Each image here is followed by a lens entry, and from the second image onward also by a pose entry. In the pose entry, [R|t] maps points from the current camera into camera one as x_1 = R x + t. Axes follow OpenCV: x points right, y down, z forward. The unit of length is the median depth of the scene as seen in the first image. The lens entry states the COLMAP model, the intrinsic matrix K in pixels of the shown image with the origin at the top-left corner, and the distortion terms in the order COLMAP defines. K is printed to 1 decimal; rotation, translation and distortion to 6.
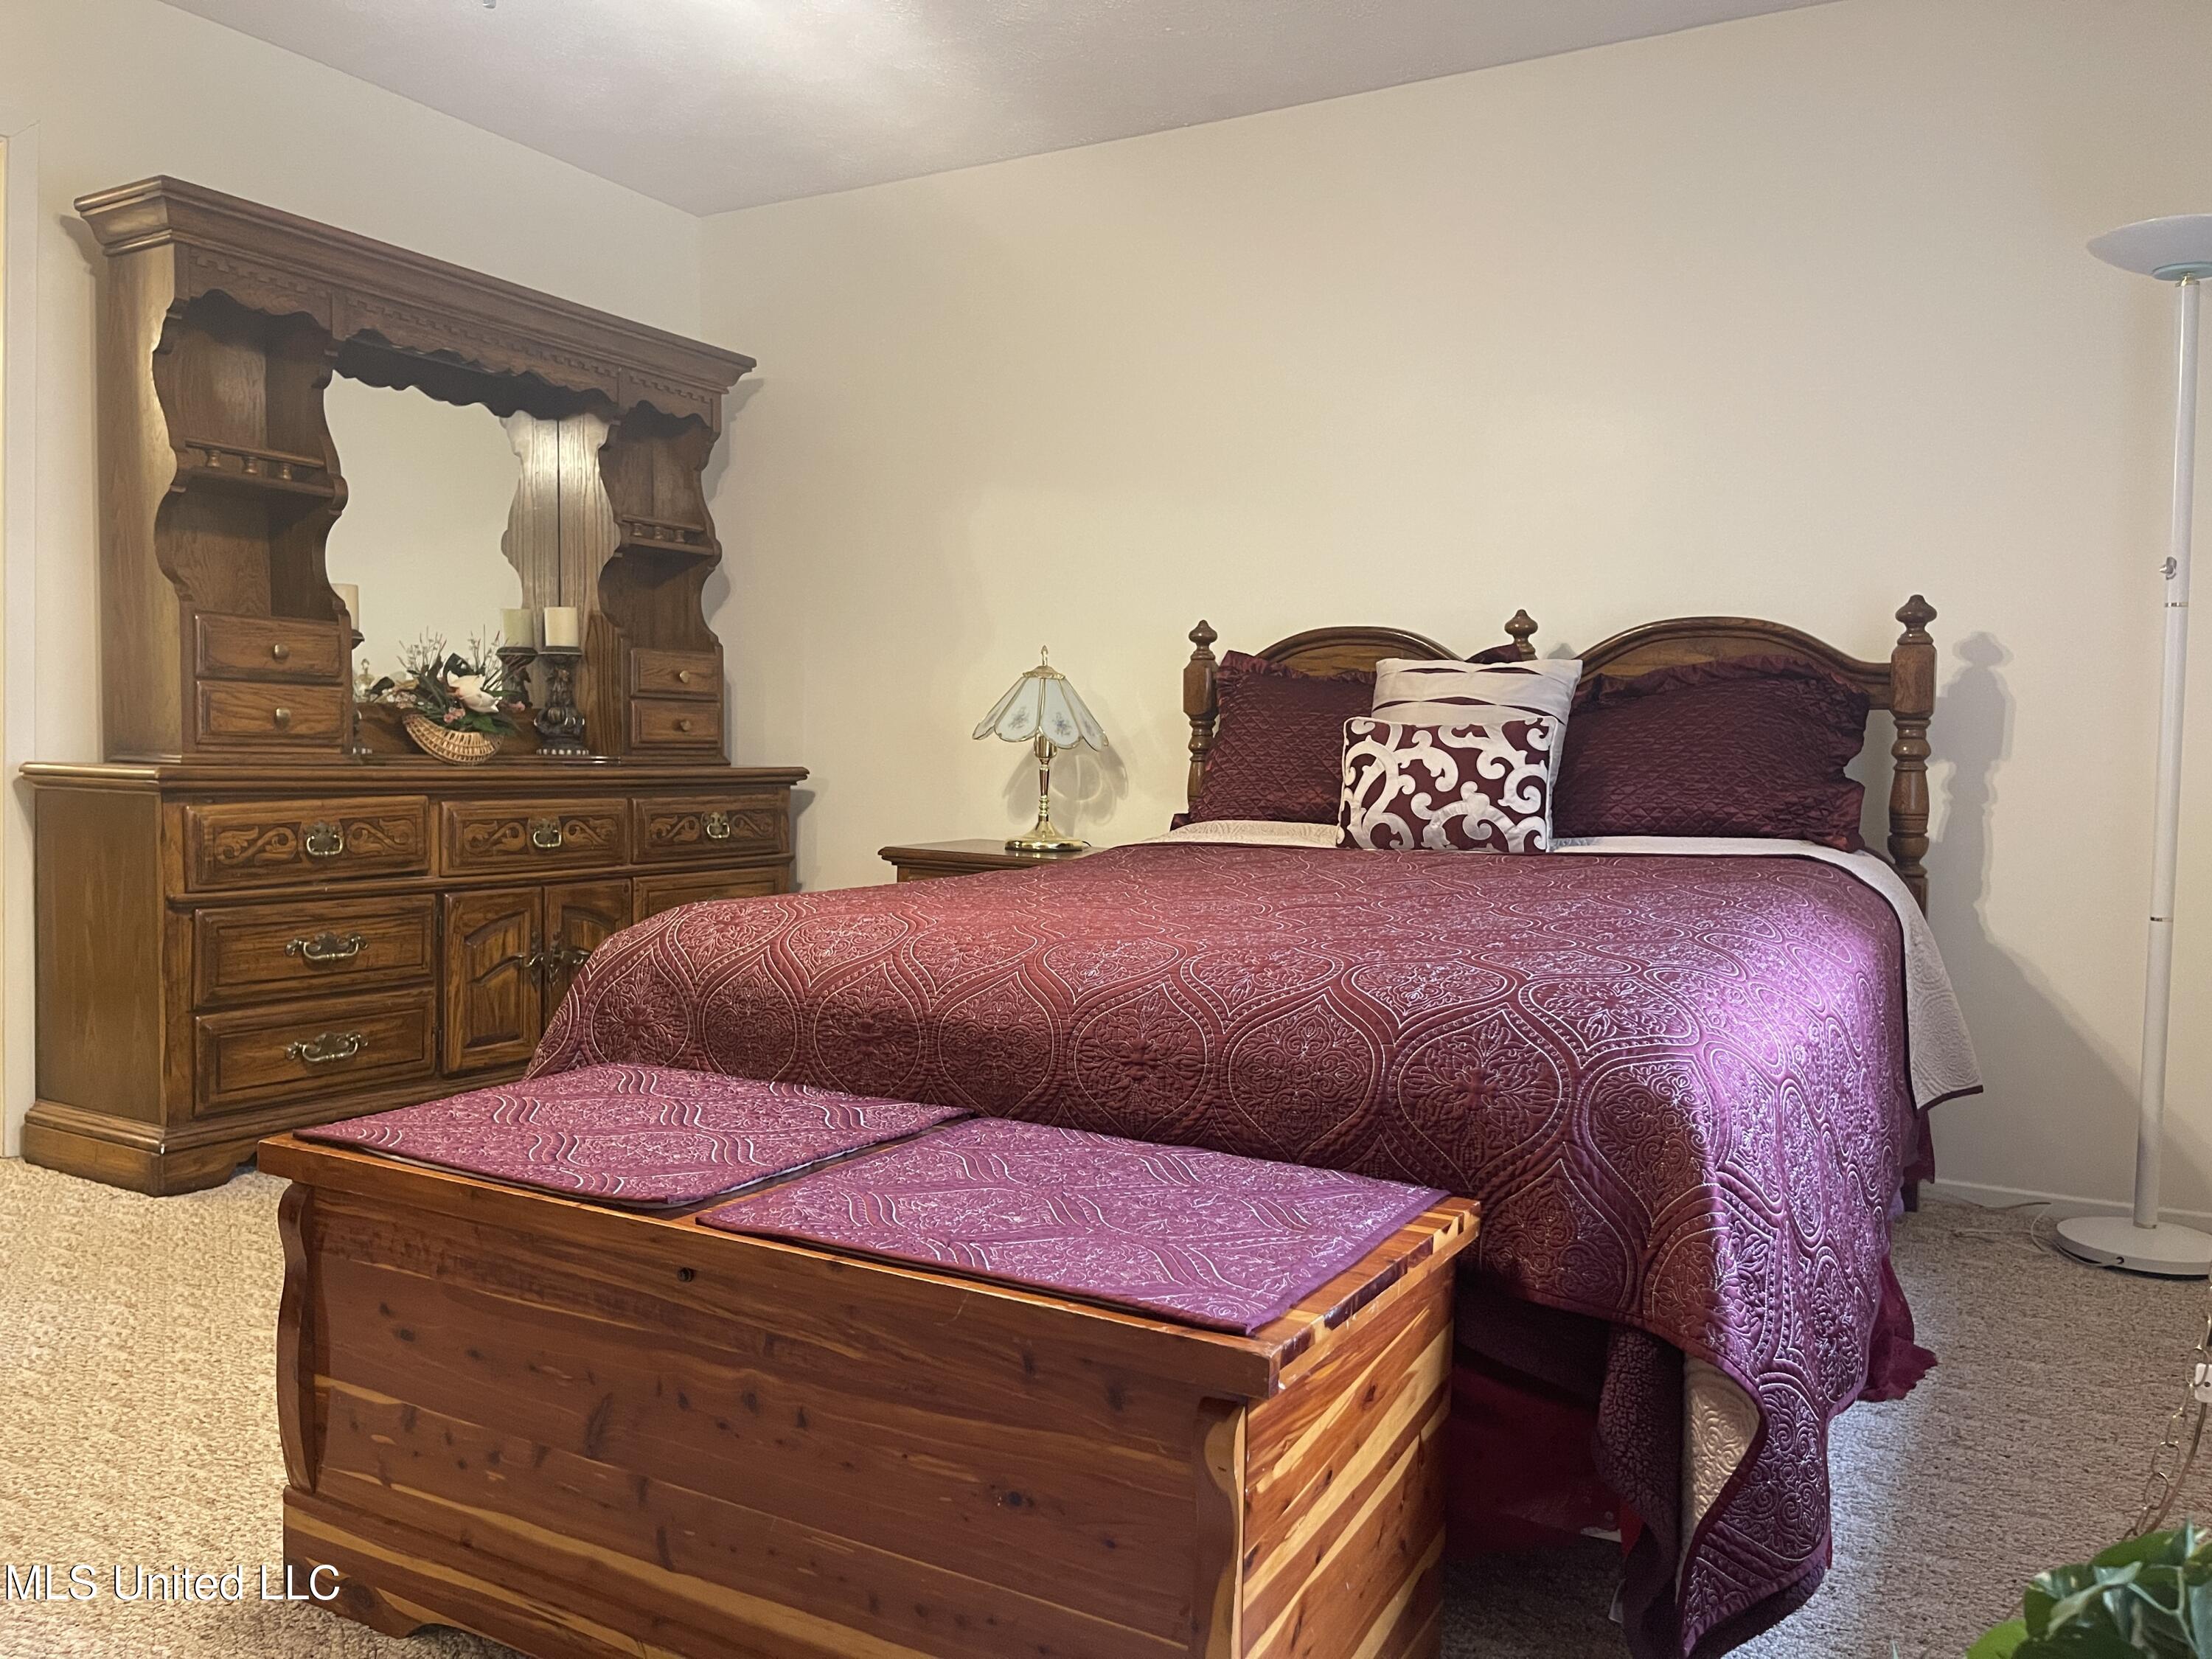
lens RADIAL K [[1667.1, 0, 1107.8], [0, 1667.1, 835.8], [0, 0, 1]] dist [0.076267, -0.107324]
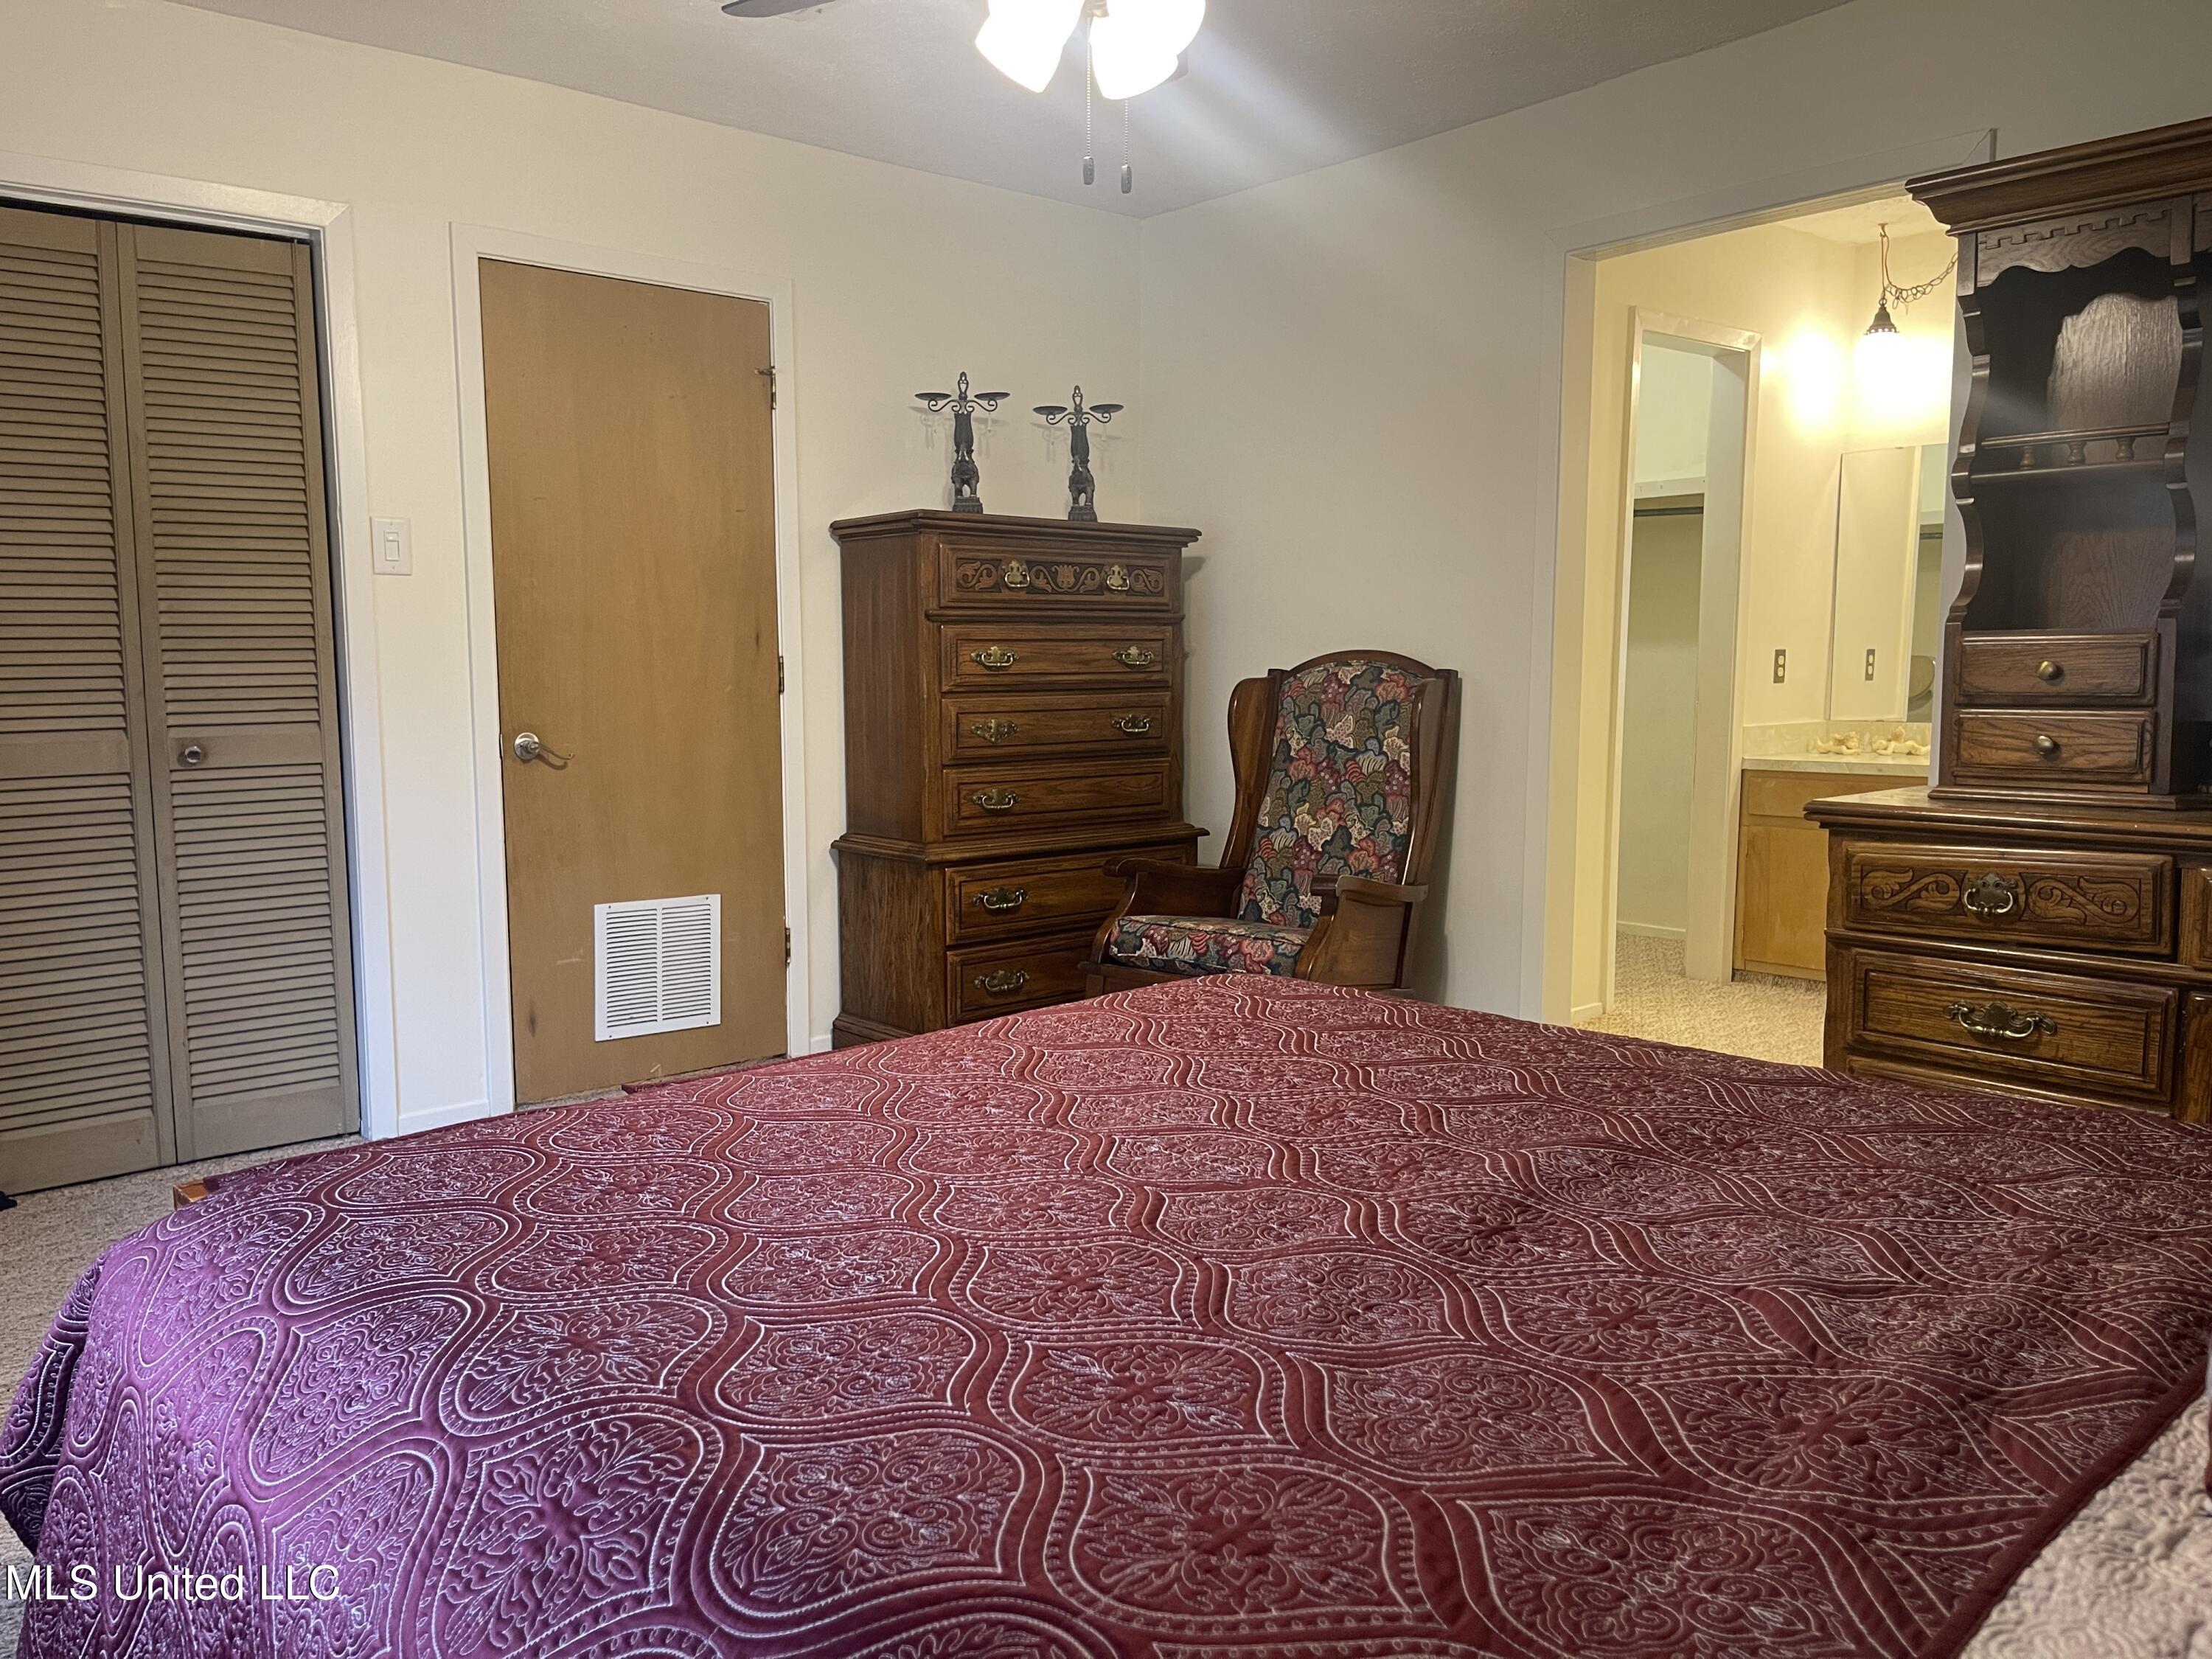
lens RADIAL K [[1667.1, 0, 1107.8], [0, 1667.1, 835.8], [0, 0, 1]] dist [0.076267, -0.107324]
pose [[-0.281445, 0.088777, -0.955462, 0.504534], [-0.043871, 0.993480, 0.105232, -0.103295], [0.958574, 0.071534, -0.275715, 0.849420]]
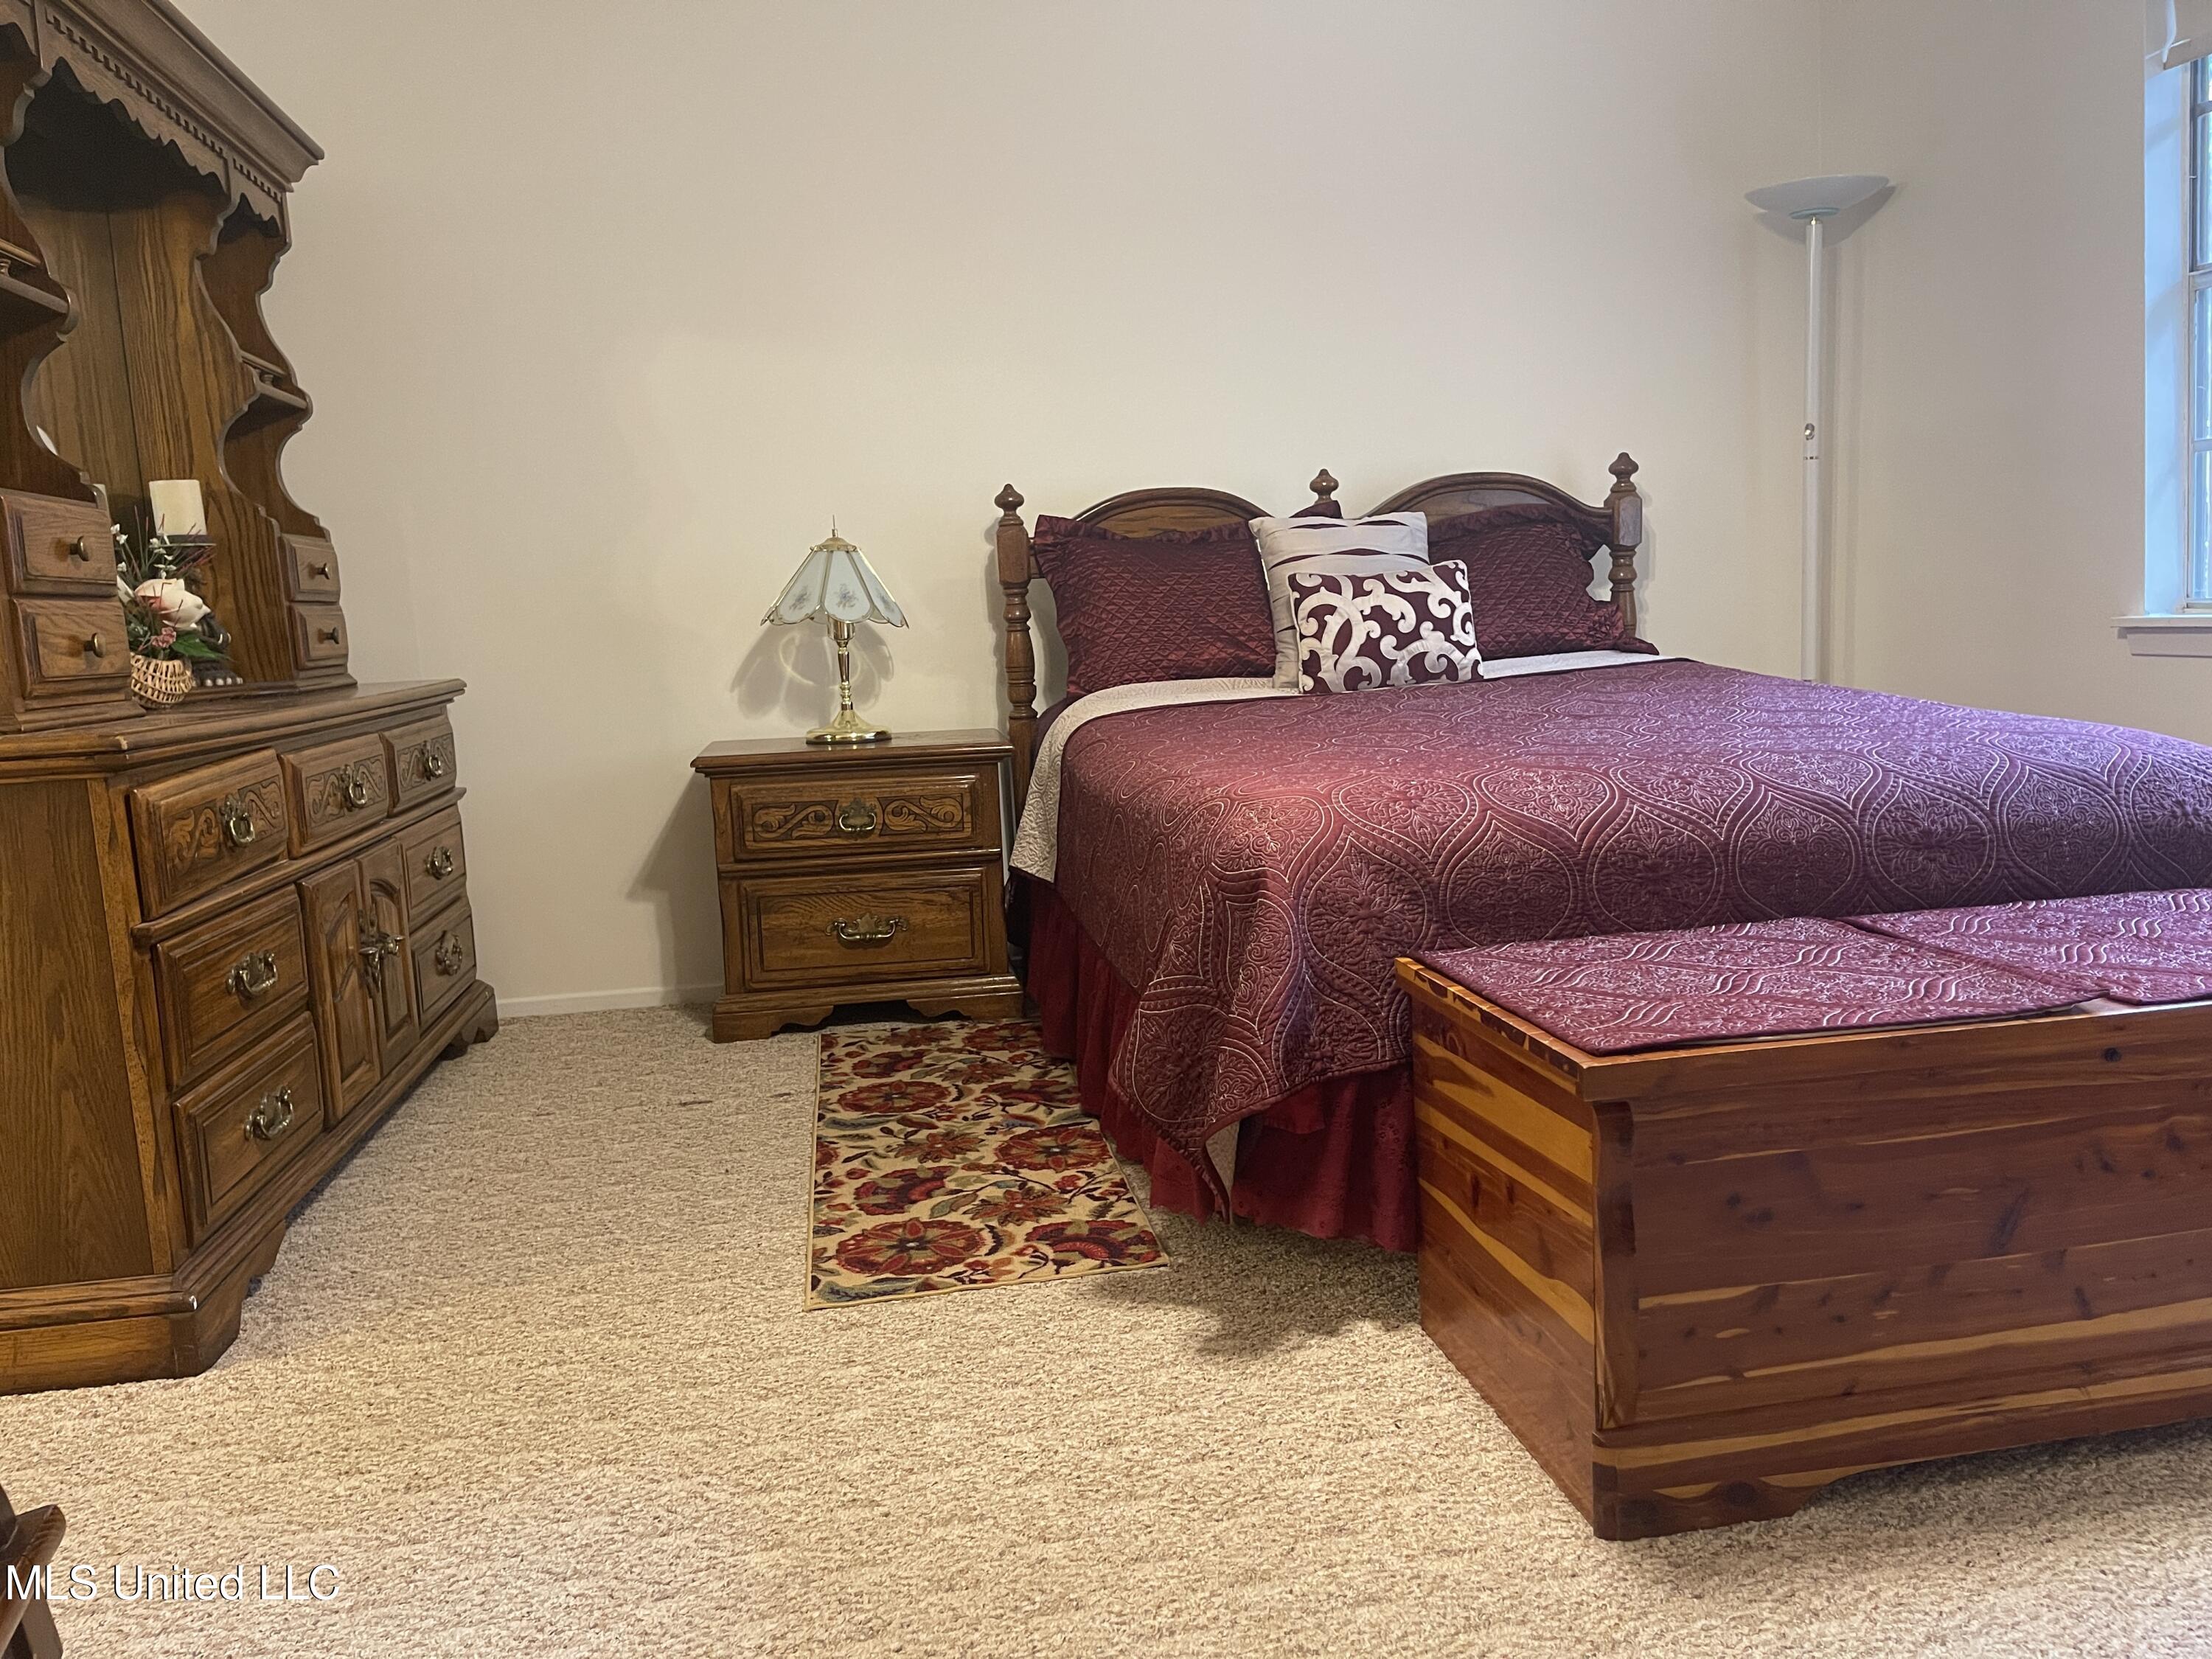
lens RADIAL K [[1667.1, 0, 1107.8], [0, 1667.1, 835.8], [0, 0, 1]] dist [0.076267, -0.107324]
pose [[0.769144, -0.146019, 0.622170, -0.655192], [0.100419, 0.989068, 0.107987, -0.032280], [-0.631136, -0.020580, 0.775399, 0.252996]]
